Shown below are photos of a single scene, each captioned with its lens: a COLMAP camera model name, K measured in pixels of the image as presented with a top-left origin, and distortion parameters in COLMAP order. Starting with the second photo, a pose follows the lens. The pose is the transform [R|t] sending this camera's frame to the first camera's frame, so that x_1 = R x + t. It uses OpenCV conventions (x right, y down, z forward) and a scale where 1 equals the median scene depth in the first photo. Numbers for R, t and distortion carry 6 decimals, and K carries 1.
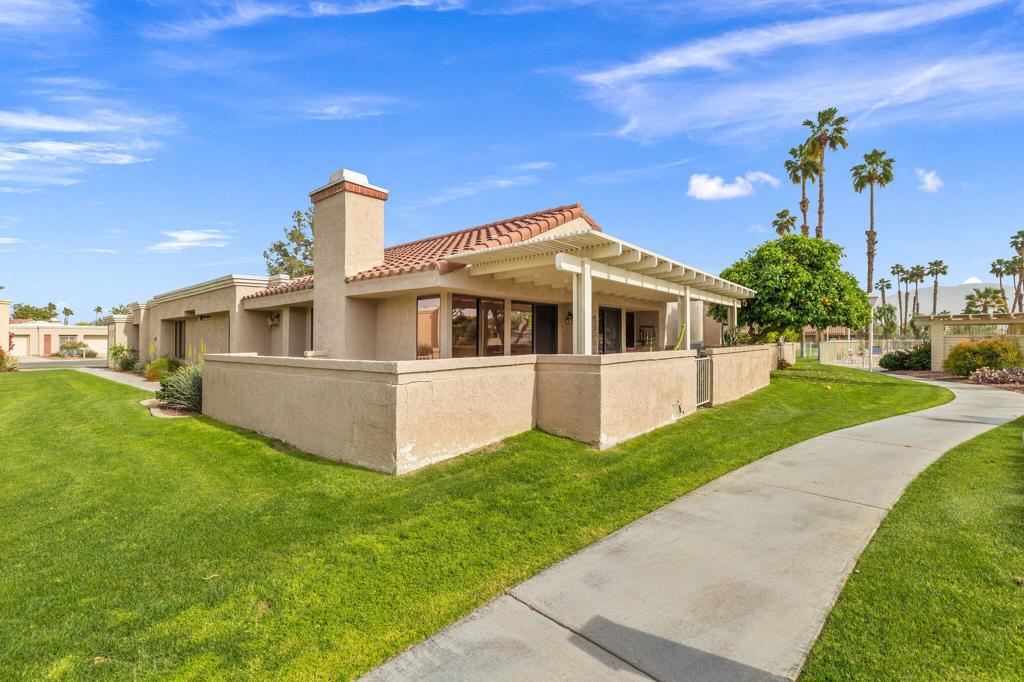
lens RADIAL K [[442.8, 0, 511.0], [0, 442.8, 338.7], [0, 0, 1]] dist [0.000511, 0.000834]
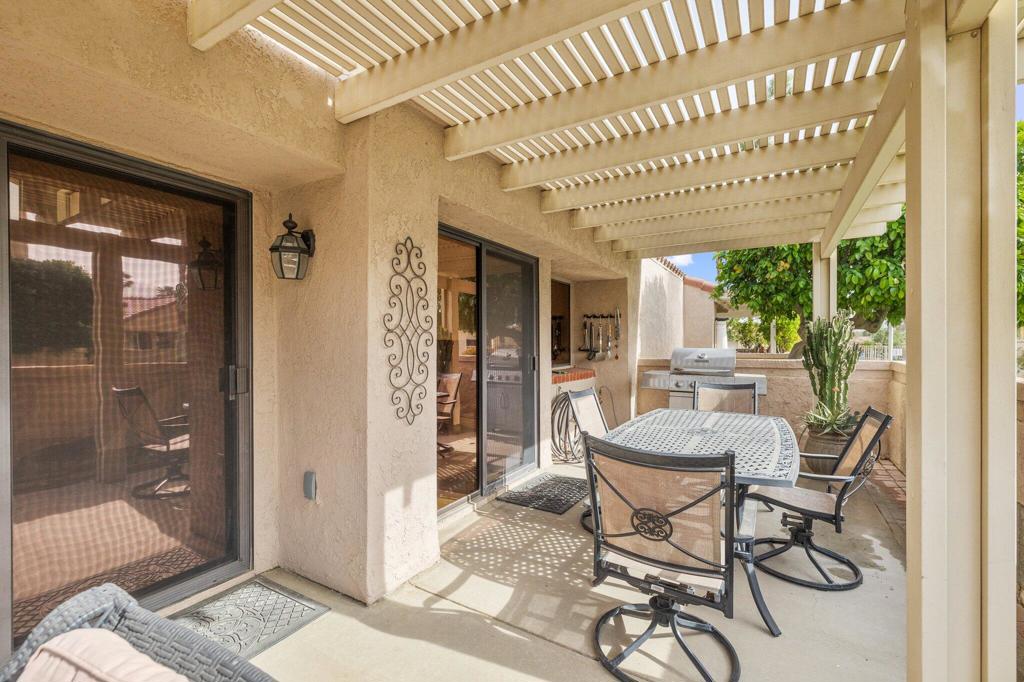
lens RADIAL K [[442.8, 0, 514.0], [0, 442.8, 343.1], [0, 0, 1]] dist [0.000511, 0.000834]
pose [[0.986922, 0.005157, 0.161118, 0.046860], [-0.005600, 0.999982, 0.002294, -0.000217], [-0.161103, -0.003166, 0.986933, 0.176201]]
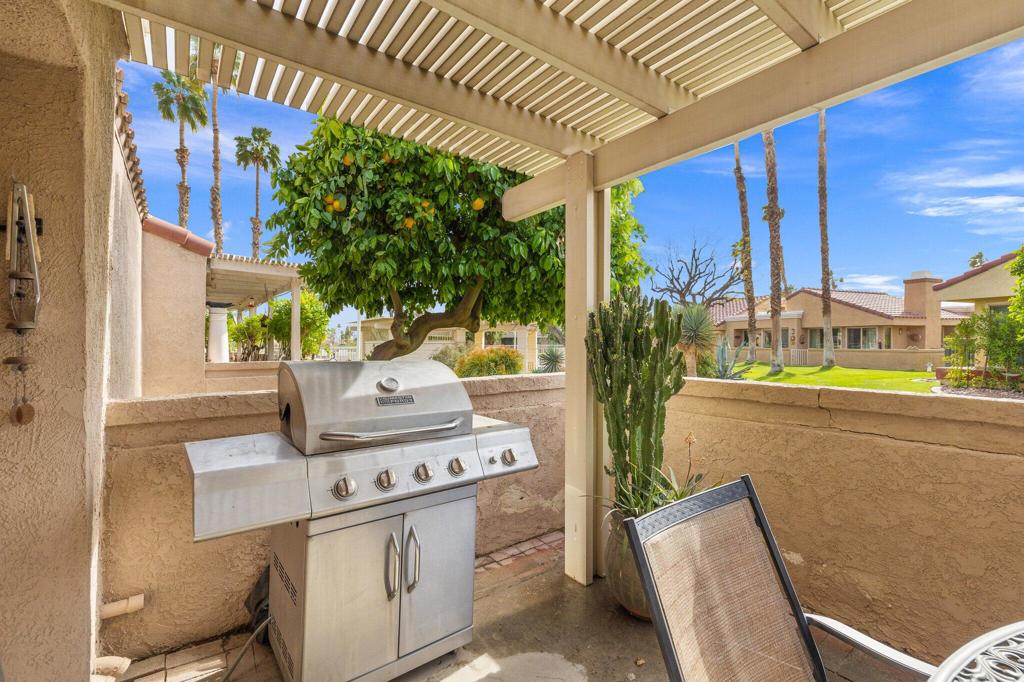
lens RADIAL K [[442.8, 0, 515.9], [0, 442.8, 337.7], [0, 0, 1]] dist [0.000511, 0.000834]
pose [[0.226417, 0.018111, 0.973862, 0.097031], [-0.005422, 0.999835, -0.017333, -0.000674], [-0.974015, -0.001356, 0.226478, 0.318239]]
